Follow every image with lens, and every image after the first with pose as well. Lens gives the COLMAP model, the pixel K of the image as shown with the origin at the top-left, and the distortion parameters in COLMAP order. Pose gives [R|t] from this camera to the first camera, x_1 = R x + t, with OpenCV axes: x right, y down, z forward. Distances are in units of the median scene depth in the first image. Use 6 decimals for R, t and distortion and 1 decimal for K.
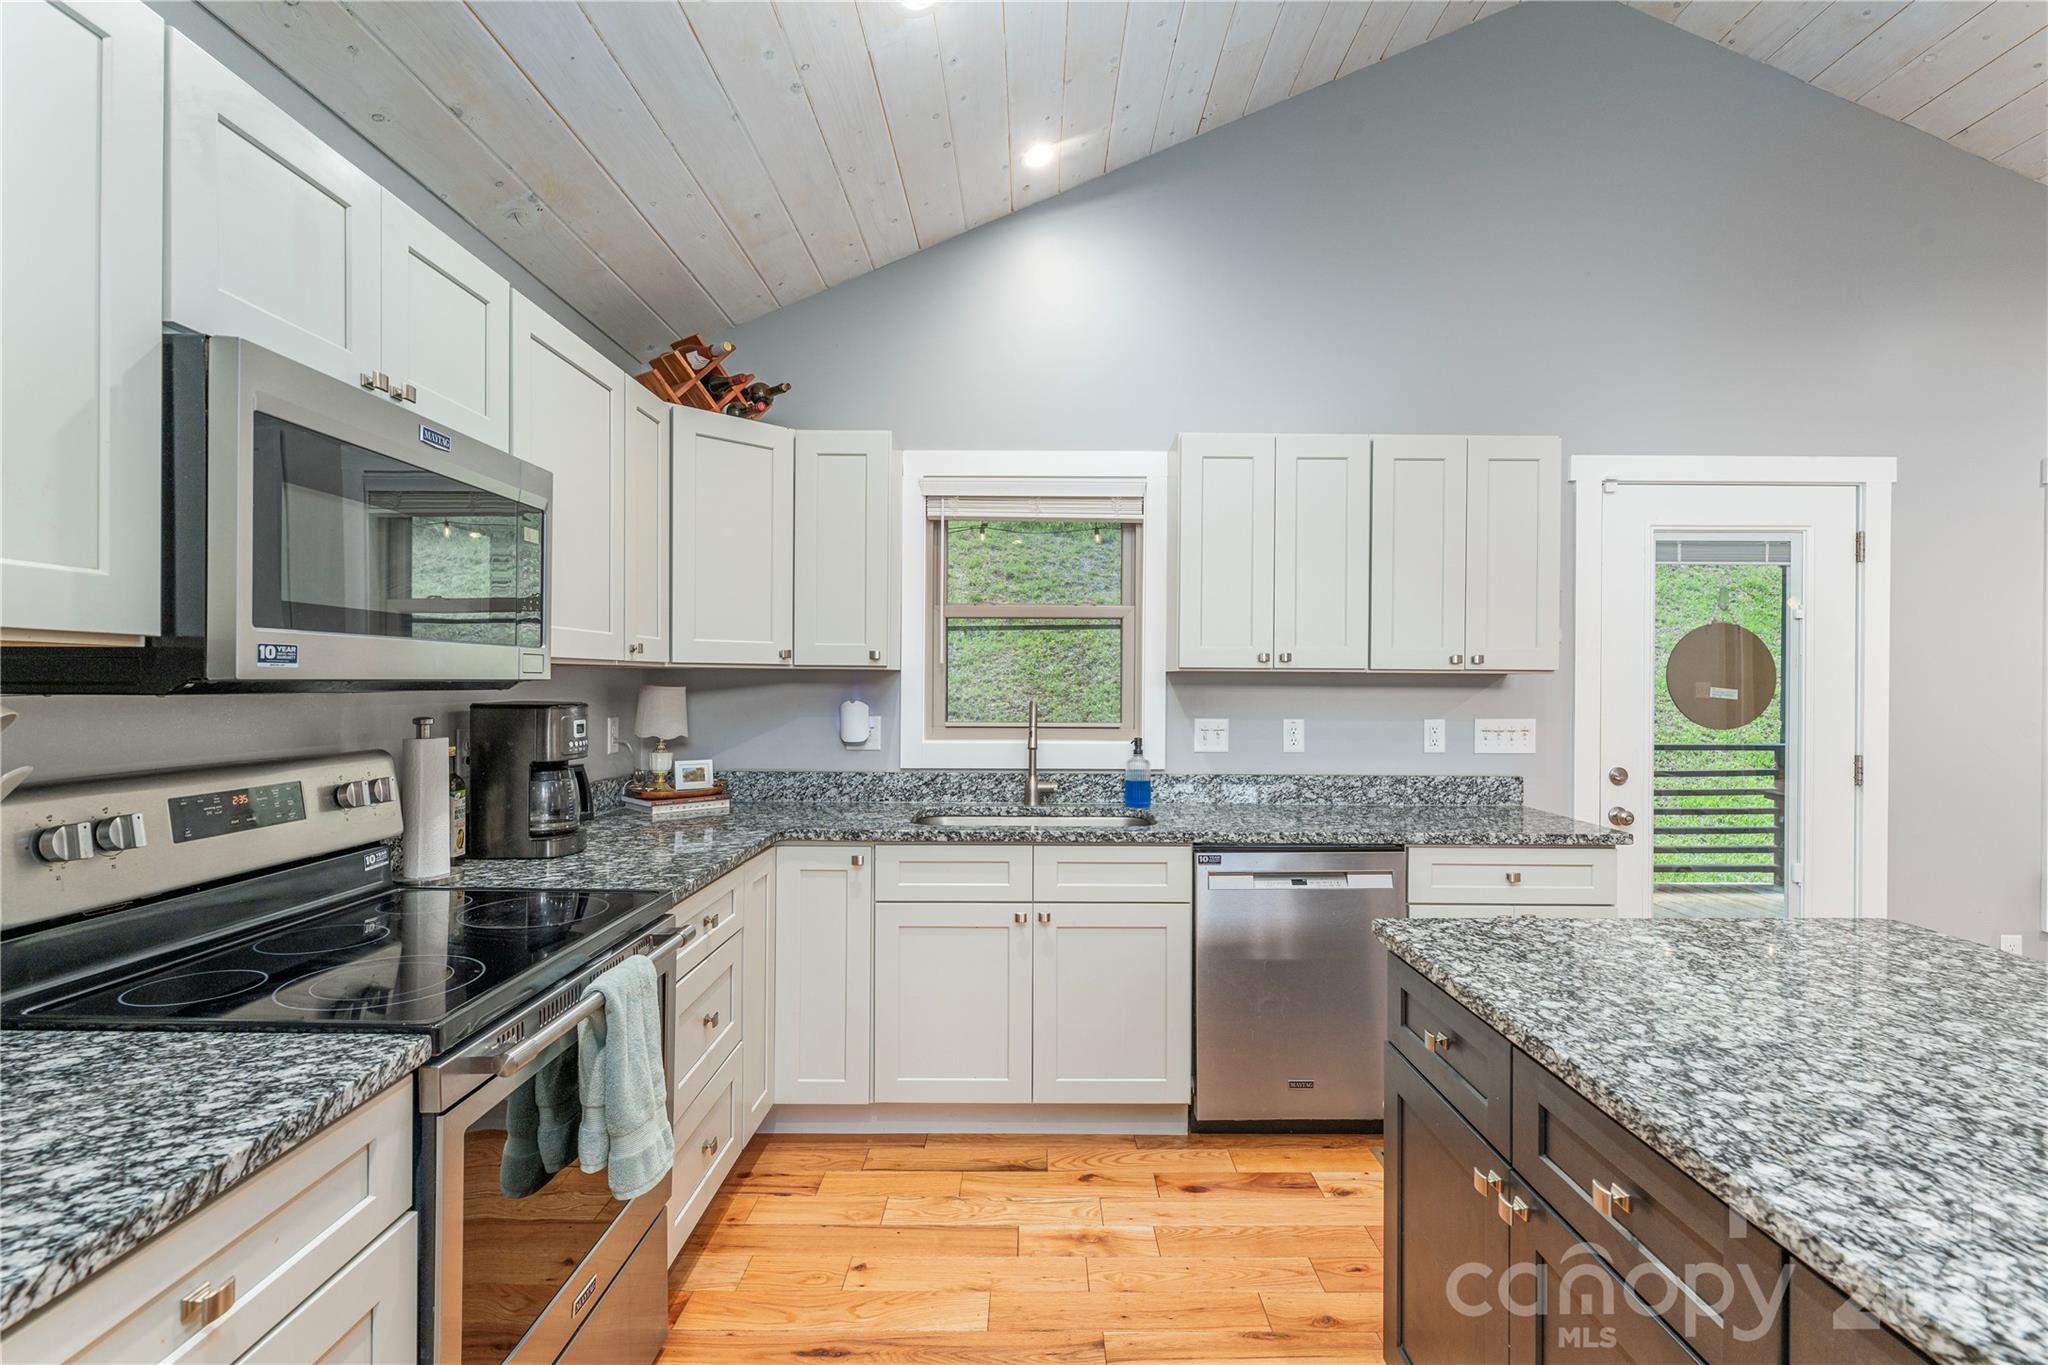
lens RADIAL K [[963.3, 0, 1040.1], [0, 963.3, 680.6], [0, 0, 1]] dist [-0.001542, -0.001272]
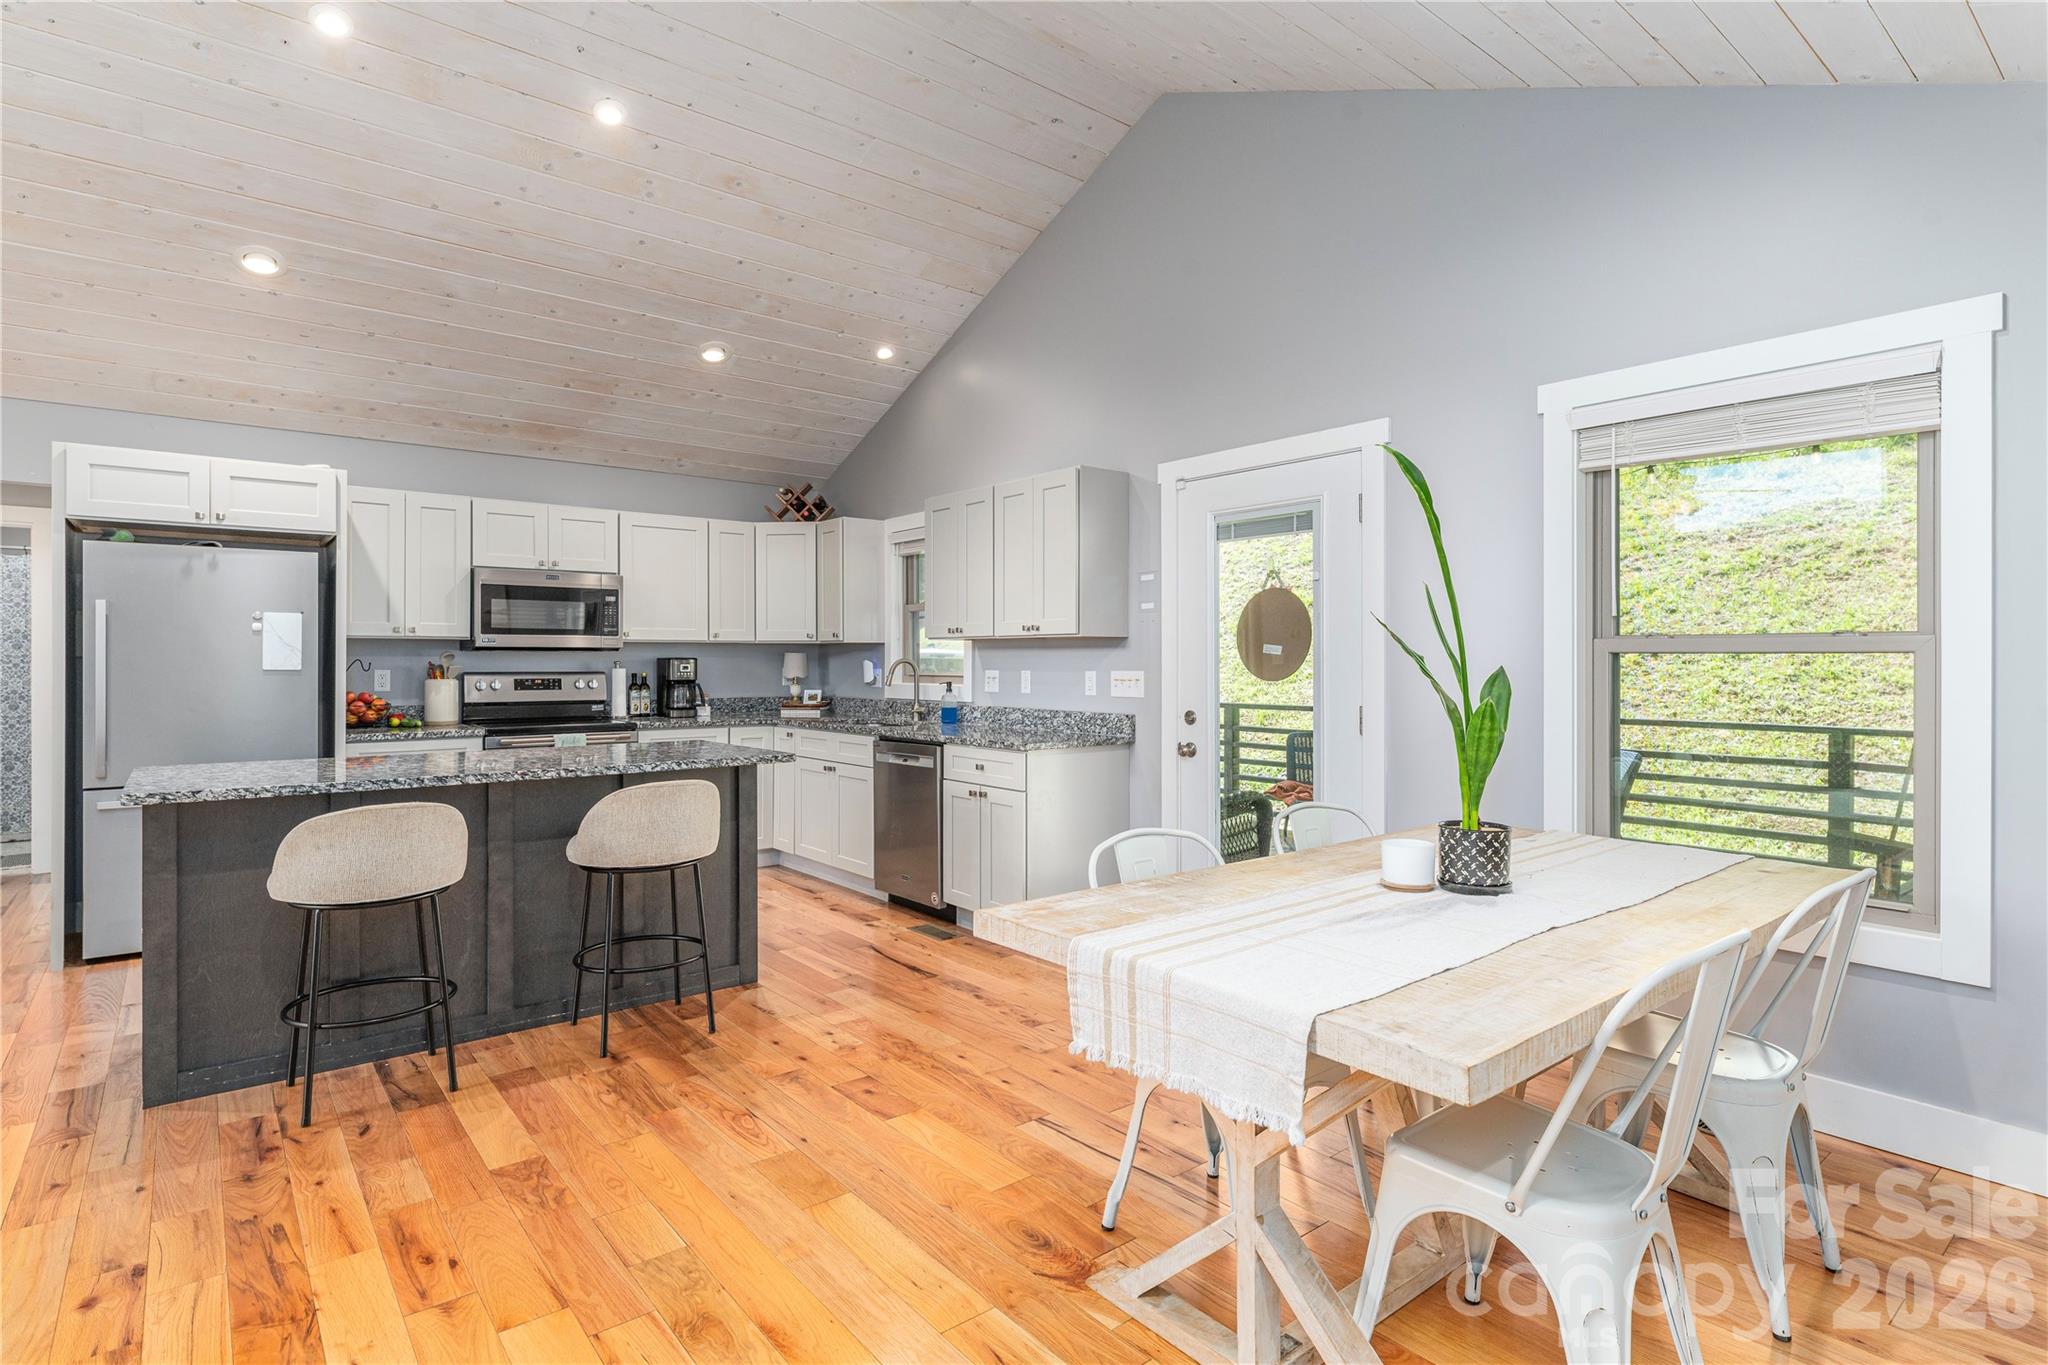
lens RADIAL K [[1029.1, 0, 1033.1], [0, 1029.1, 663.9], [0, 0, 1]] dist [-0.004192, -0.000253]
pose [[0.627652, -0.004195, -0.778483, 1.596889], [0.003369, 0.999991, -0.002672, 0.035853], [0.778487, -0.000946, 0.627660, 0.014592]]
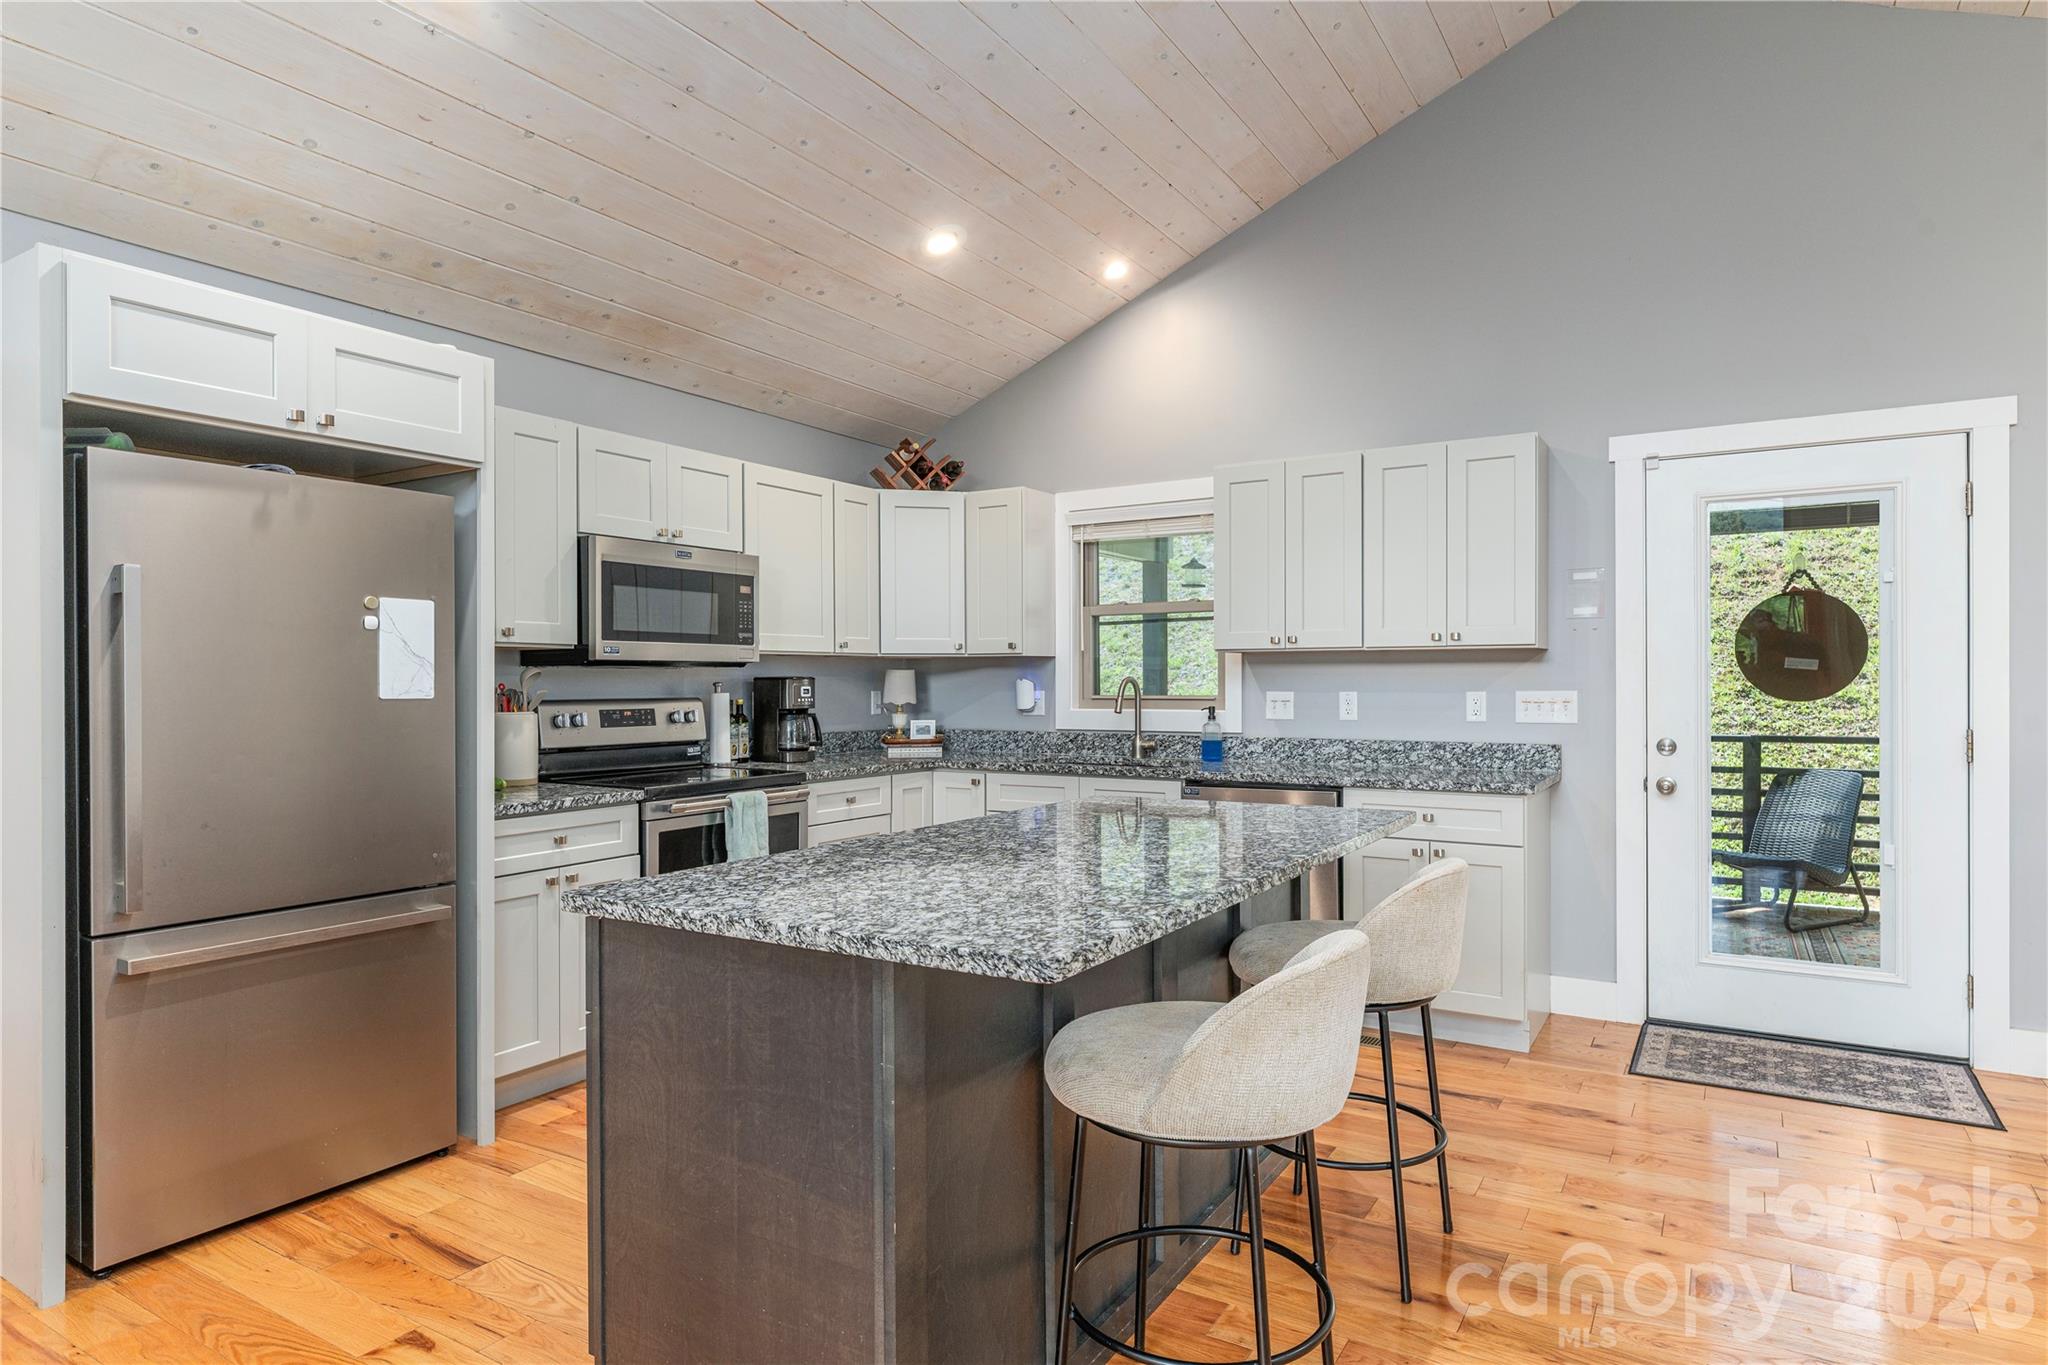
lens RADIAL K [[1162.8, 0, 1024.0], [0, 1162.8, 687.3], [0, 0, 1]] dist [-0.002235, -0.002467]
pose [[0.846832, -0.006012, -0.531827, 0.722177], [0.008596, 0.999960, 0.002384, 0.029523], [0.531792, -0.006590, 0.846850, -0.428388]]
